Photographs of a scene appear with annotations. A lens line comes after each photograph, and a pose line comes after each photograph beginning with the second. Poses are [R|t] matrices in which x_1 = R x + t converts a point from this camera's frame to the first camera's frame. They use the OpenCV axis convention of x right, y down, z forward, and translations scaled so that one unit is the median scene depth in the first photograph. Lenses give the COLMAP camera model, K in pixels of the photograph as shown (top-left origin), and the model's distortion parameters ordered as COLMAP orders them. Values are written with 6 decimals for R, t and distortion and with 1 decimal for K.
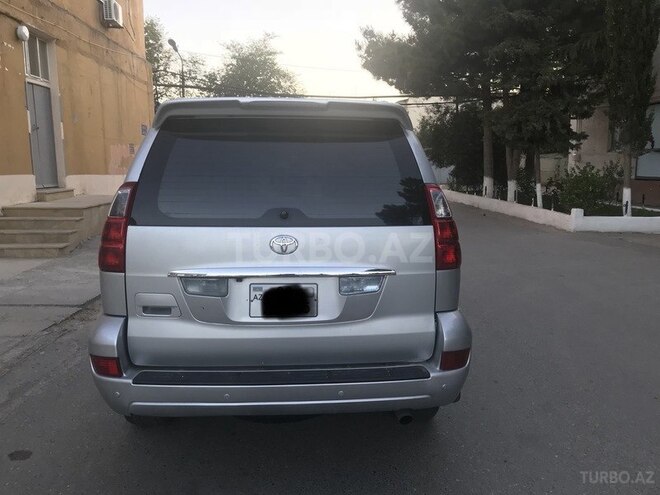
lens RADIAL K [[544.3, 0, 331.9], [0, 544.3, 249.5], [0, 0, 1]] dist [0.006887, -0.001014]
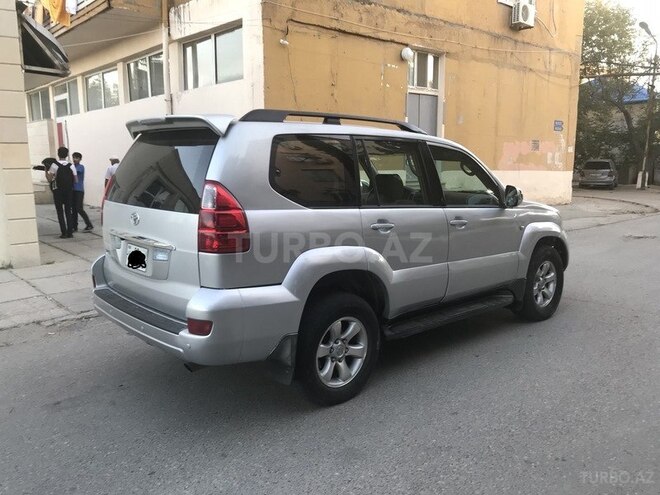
lens RADIAL K [[544.3, 0, 331.9], [0, 544.3, 249.5], [0, 0, 1]] dist [0.006887, -0.001014]
pose [[0.631502, 0.123489, -0.765478, 0.276375], [-0.117387, 0.991083, 0.063042, -0.016427], [0.766437, 0.050046, 0.640367, 0.096398]]
